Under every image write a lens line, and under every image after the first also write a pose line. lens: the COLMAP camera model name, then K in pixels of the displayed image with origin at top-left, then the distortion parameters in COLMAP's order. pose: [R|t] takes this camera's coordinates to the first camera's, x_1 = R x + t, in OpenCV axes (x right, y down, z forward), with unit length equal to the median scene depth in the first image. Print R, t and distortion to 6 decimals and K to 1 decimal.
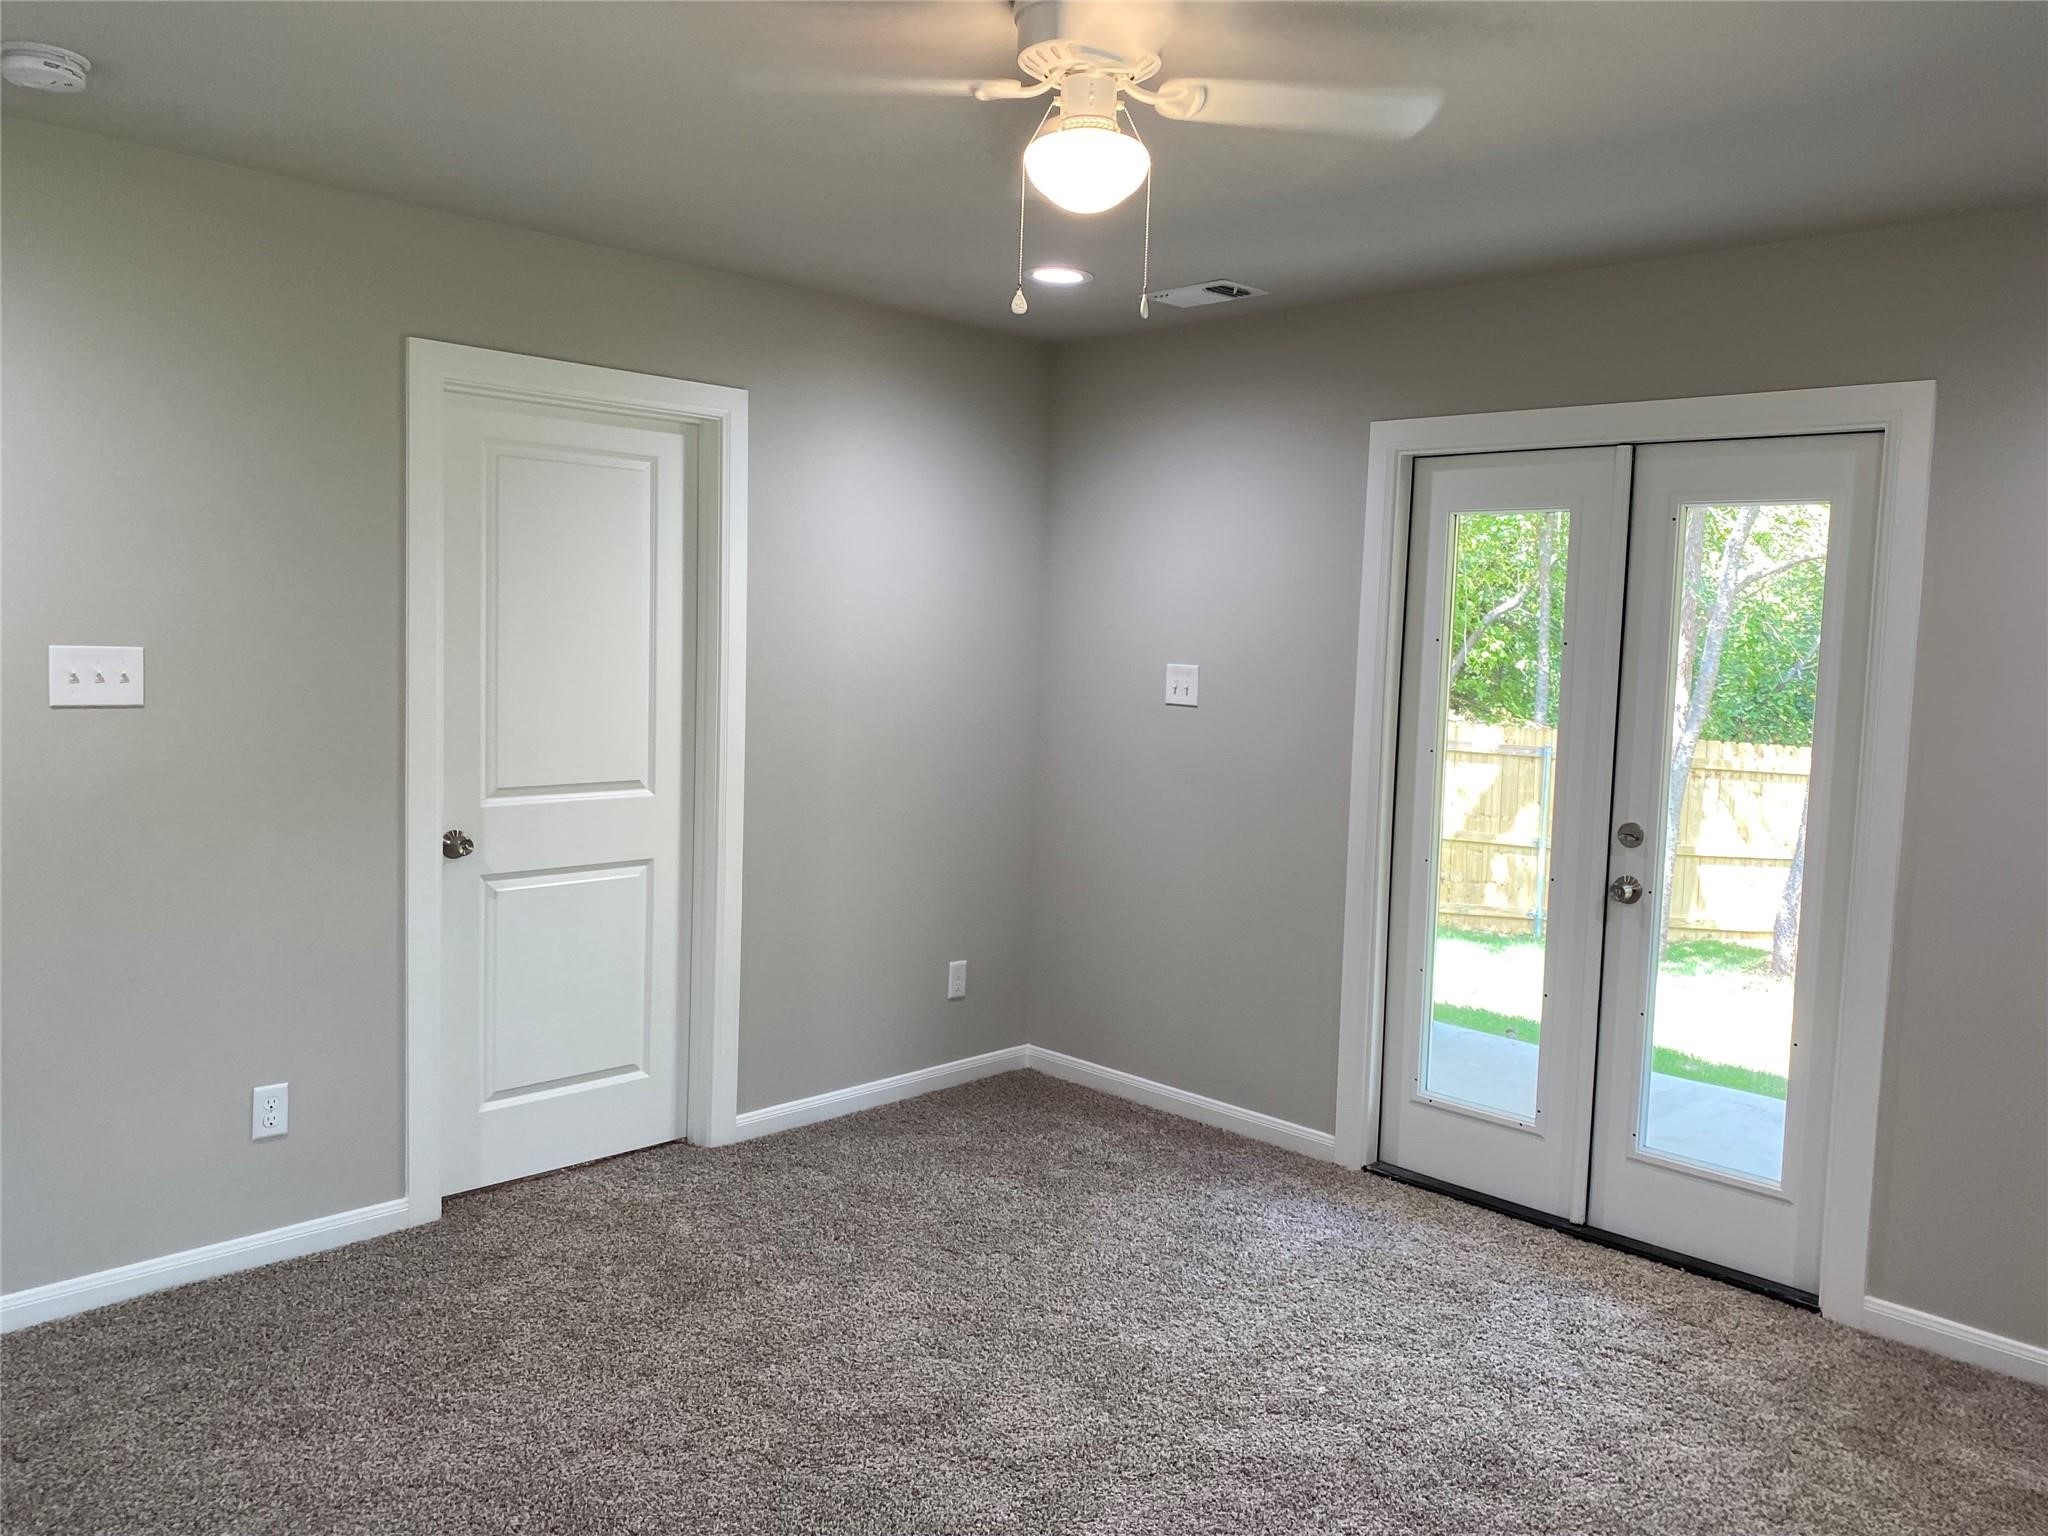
lens RADIAL K [[1575.7, 0, 1027.0], [0, 1575.7, 755.2], [0, 0, 1]] dist [0.018110, -0.015941]
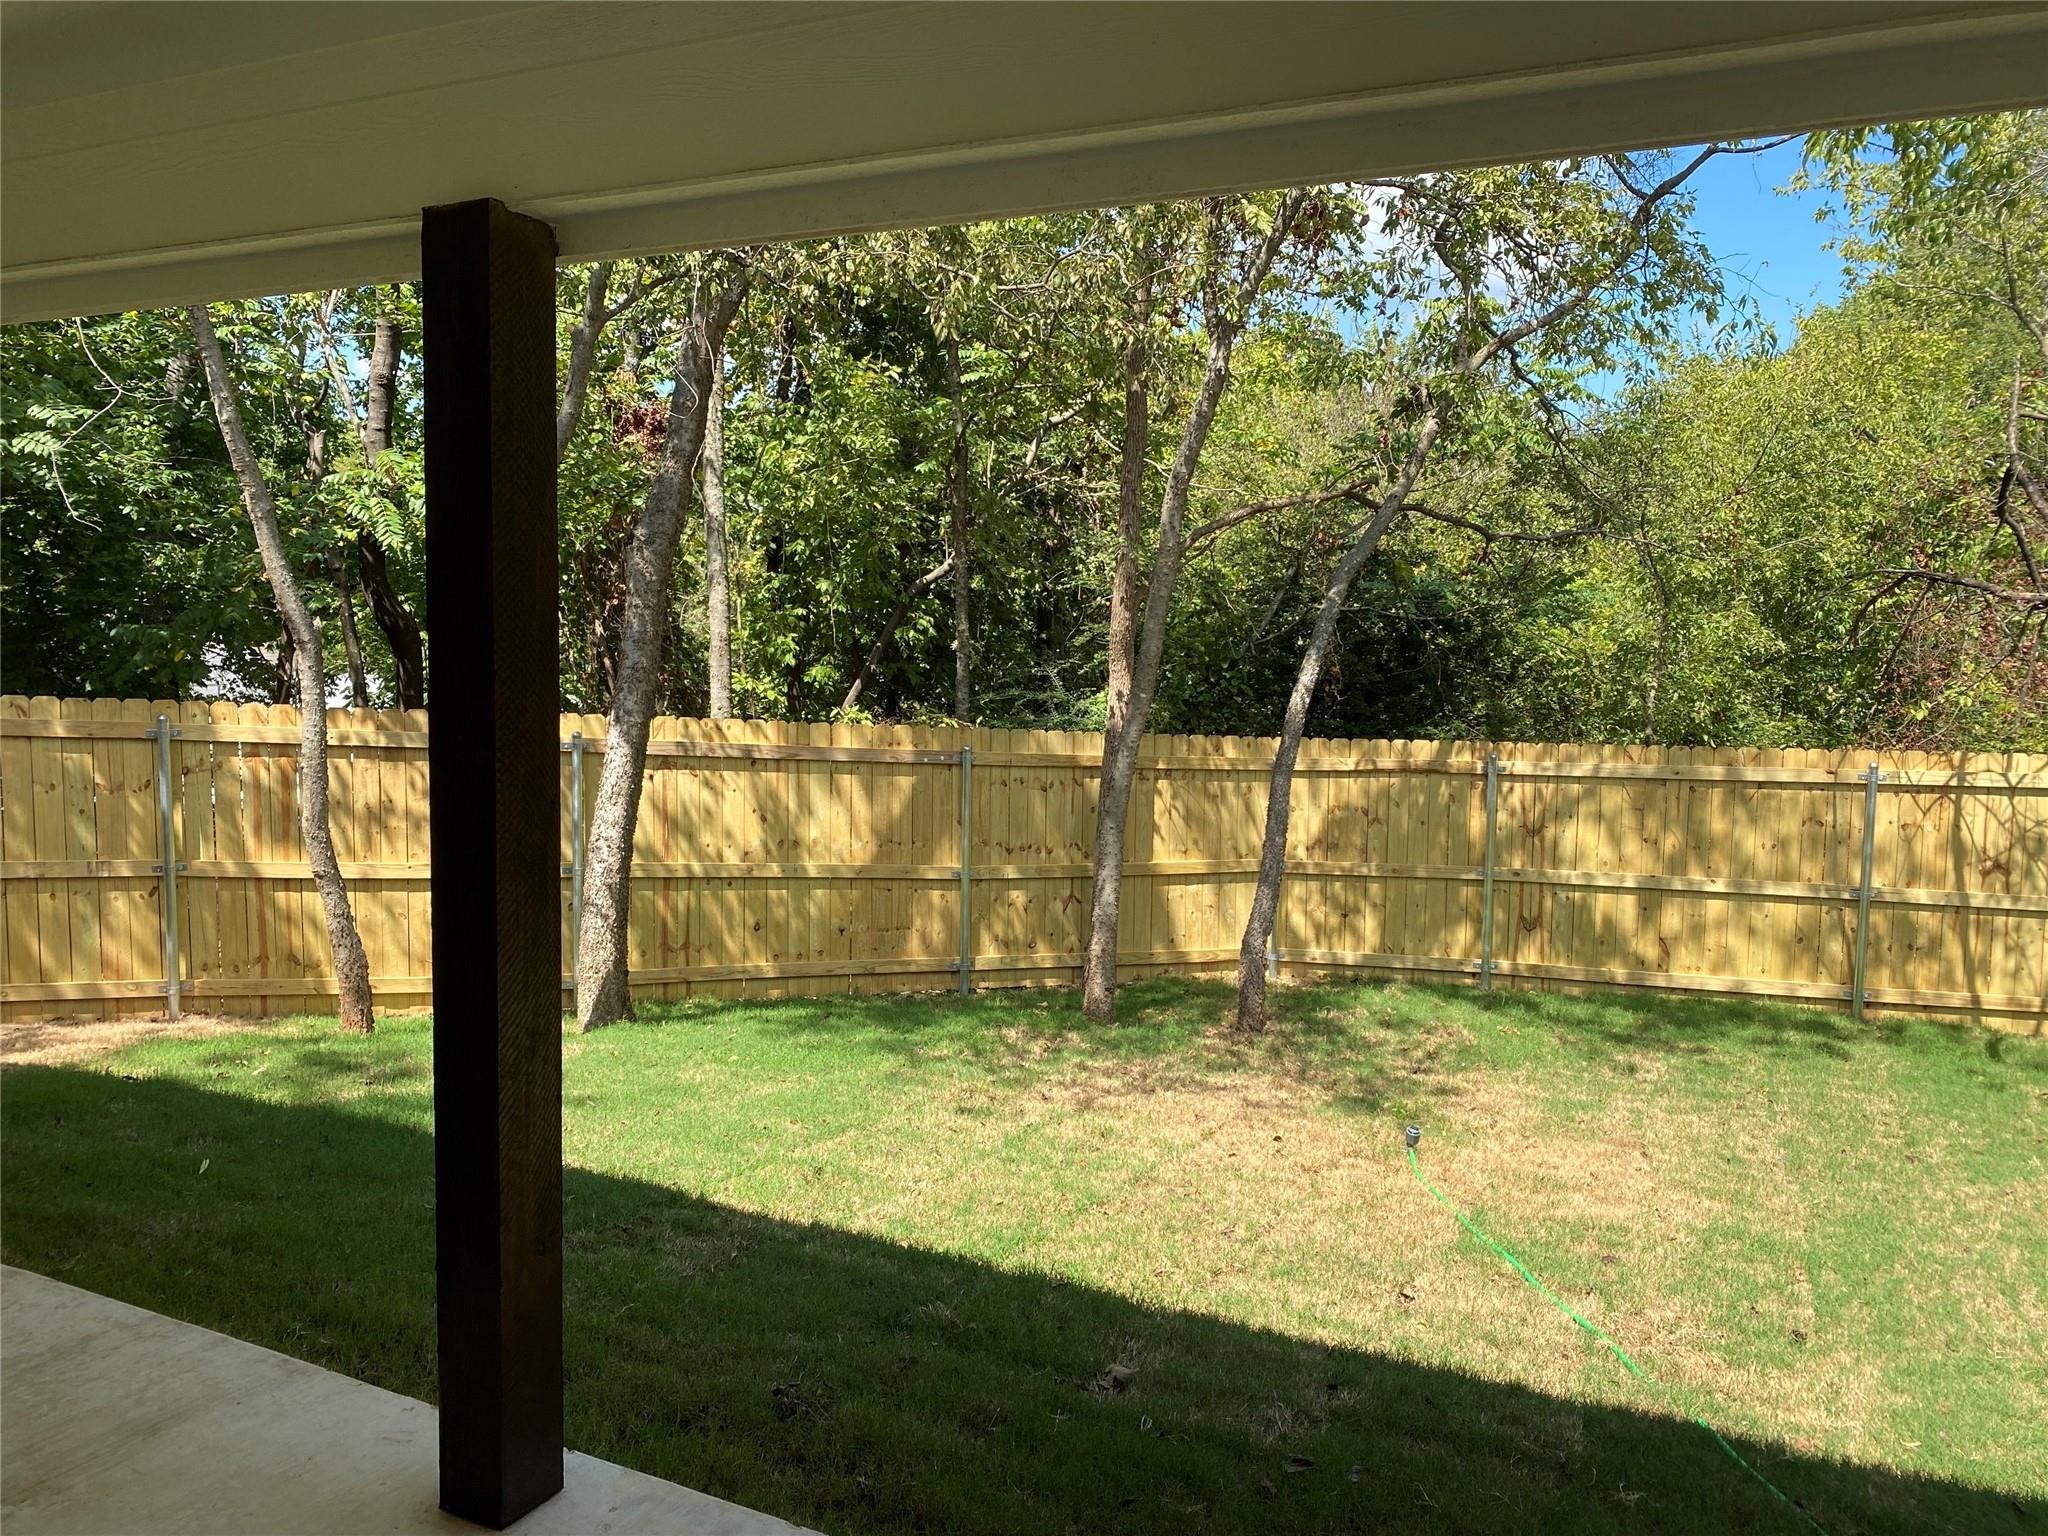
lens RADIAL K [[1557.0, 0, 1024.0], [0, 1557.0, 768.0], [0, 0, 1]] dist [0.094754, -0.169641]
pose [[0.951304, -0.048647, 0.304393, 0.431230], [0.041845, 0.998708, 0.028834, -0.064211], [-0.305402, -0.014692, 0.952110, 0.908777]]
